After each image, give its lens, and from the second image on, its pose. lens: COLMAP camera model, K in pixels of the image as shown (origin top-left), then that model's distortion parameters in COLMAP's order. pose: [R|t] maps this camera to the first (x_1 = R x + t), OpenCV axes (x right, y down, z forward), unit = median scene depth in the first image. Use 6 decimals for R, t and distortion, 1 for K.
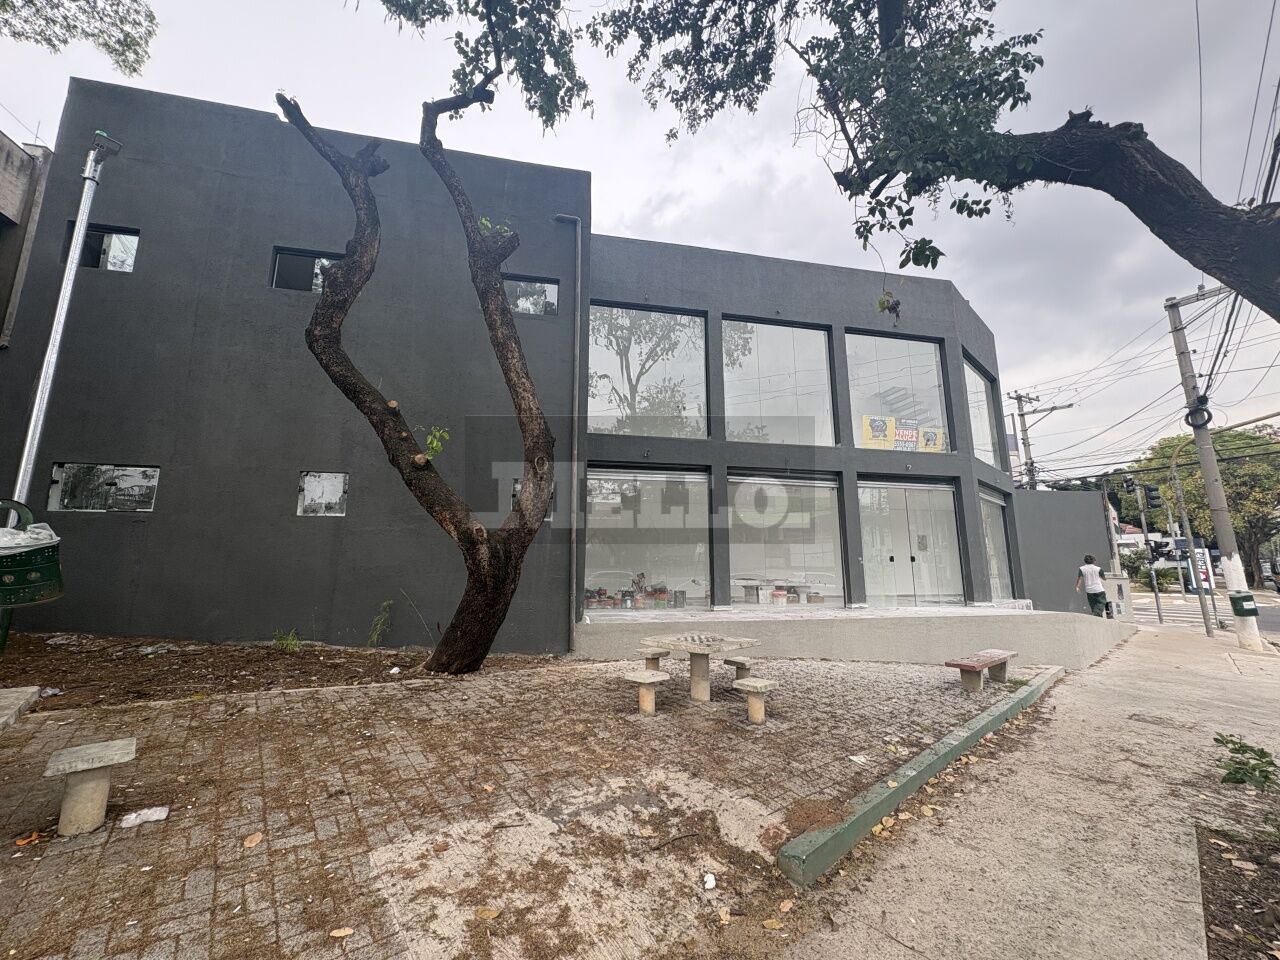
lens RADIAL K [[511.1, 0, 638.1], [0, 511.1, 479.5], [0, 0, 1]] dist [0.000994, 0.001050]
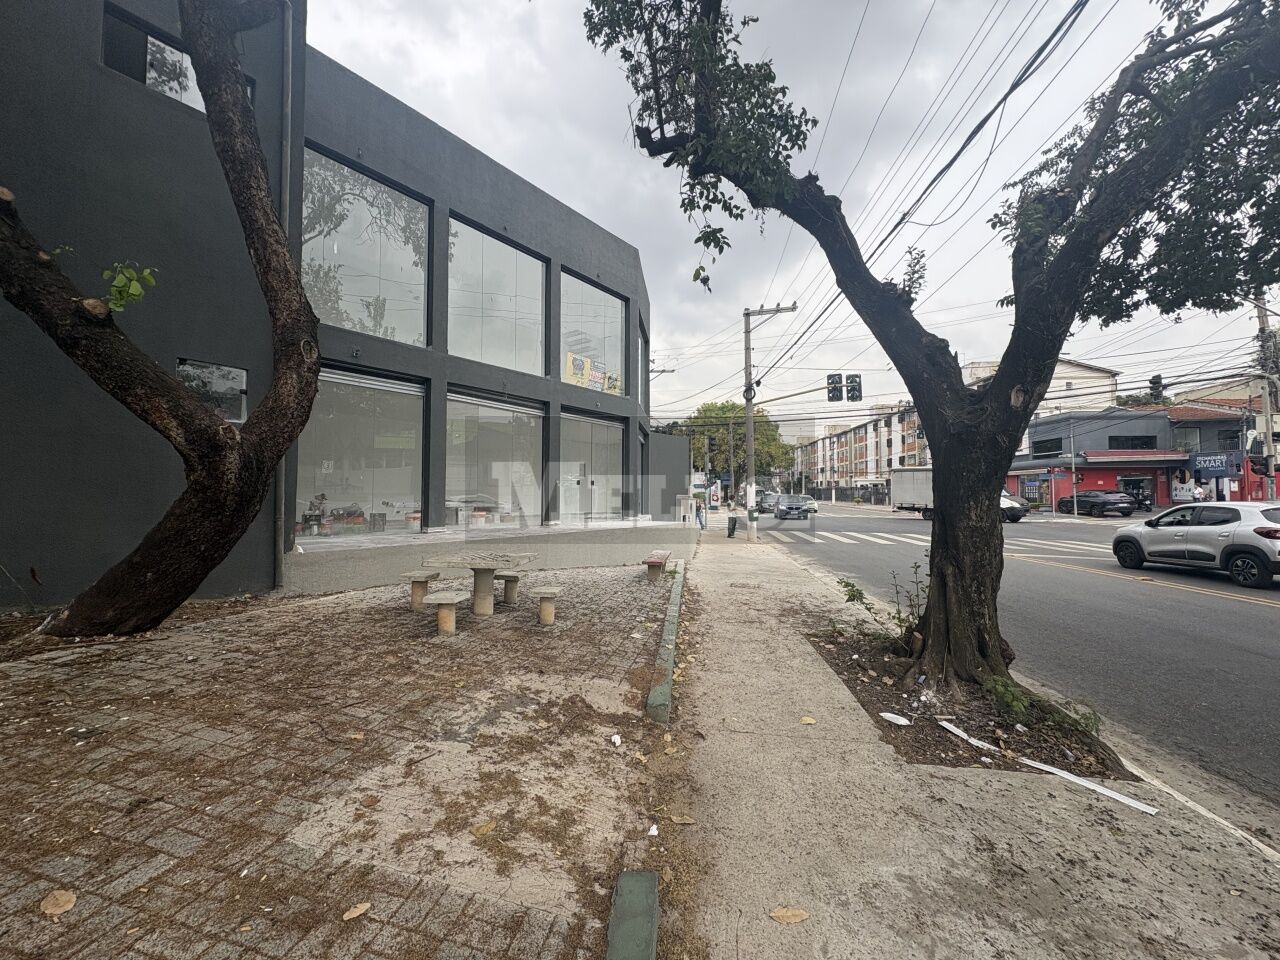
lens RADIAL K [[511.1, 0, 636.1], [0, 511.1, 480.8], [0, 0, 1]] dist [0.000994, 0.001050]
pose [[0.761929, 0.020034, 0.647351, -0.288462], [-0.116355, 0.987493, 0.106389, 0.022716], [-0.637123, -0.156383, 0.754731, 0.073975]]
